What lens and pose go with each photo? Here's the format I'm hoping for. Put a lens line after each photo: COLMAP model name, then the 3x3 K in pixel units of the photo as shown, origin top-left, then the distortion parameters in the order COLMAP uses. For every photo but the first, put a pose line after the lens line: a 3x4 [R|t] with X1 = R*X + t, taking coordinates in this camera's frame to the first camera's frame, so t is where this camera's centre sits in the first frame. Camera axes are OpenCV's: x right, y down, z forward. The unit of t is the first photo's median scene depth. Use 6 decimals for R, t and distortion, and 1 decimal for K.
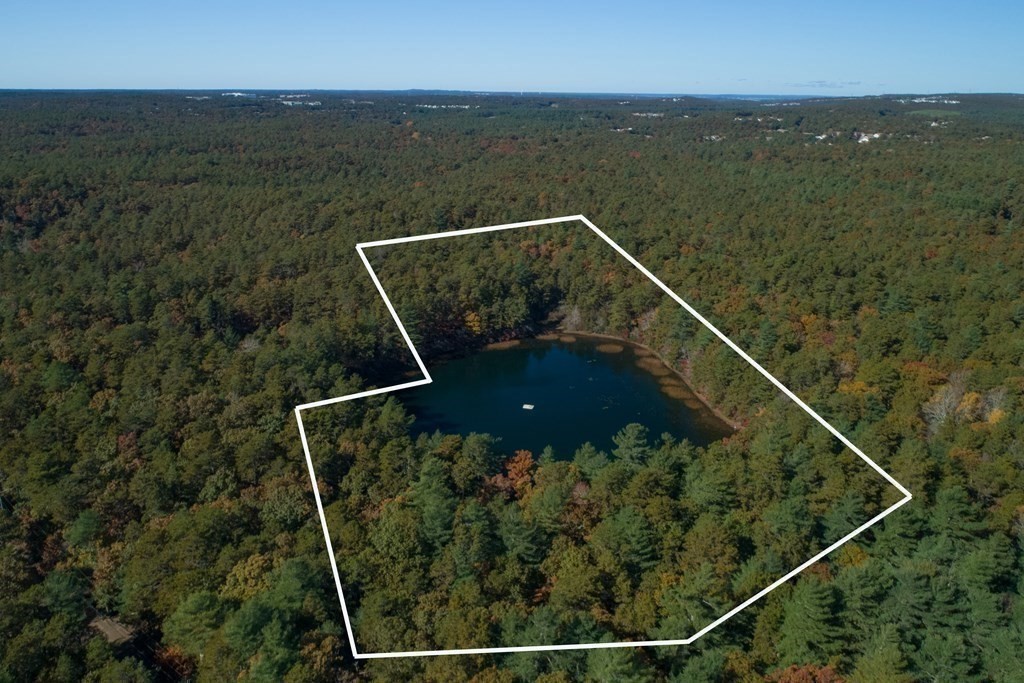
lens RADIAL K [[763.5, 0, 512.0], [0, 763.5, 376.3], [0, 0, 1]] dist [-0.002895, -0.001637]
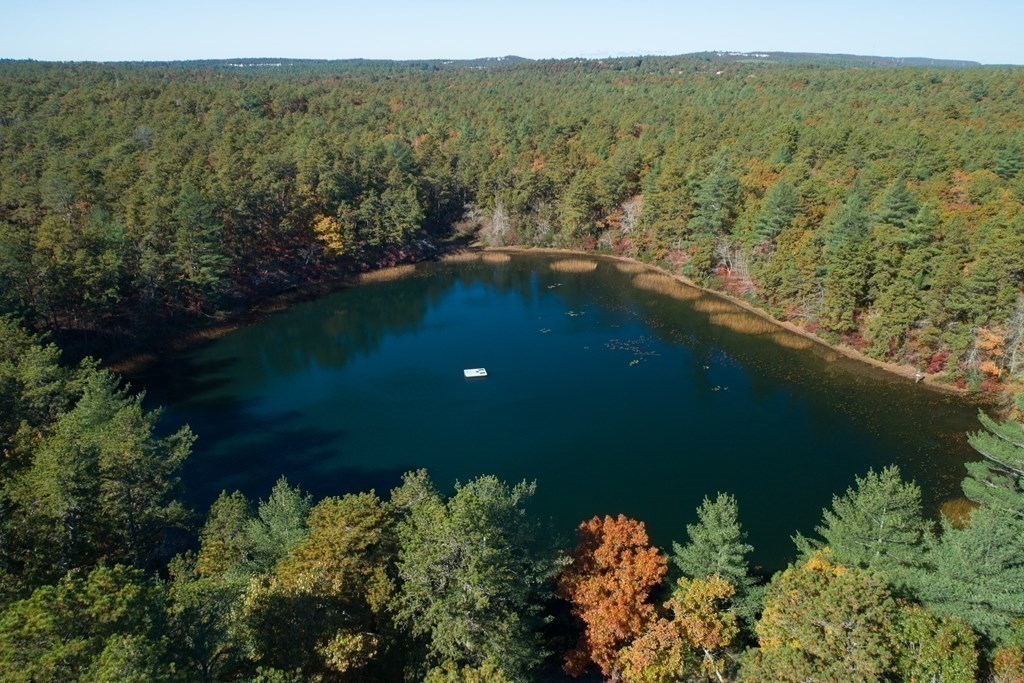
lens RADIAL K [[763.5, 0, 512.0], [0, 763.5, 376.3], [0, 0, 1]] dist [-0.002895, -0.001637]
pose [[0.975168, -0.093645, 0.200693, -0.041526], [0.087128, 0.995350, 0.041087, 0.018726], [-0.203607, -0.022581, 0.978792, 0.434085]]
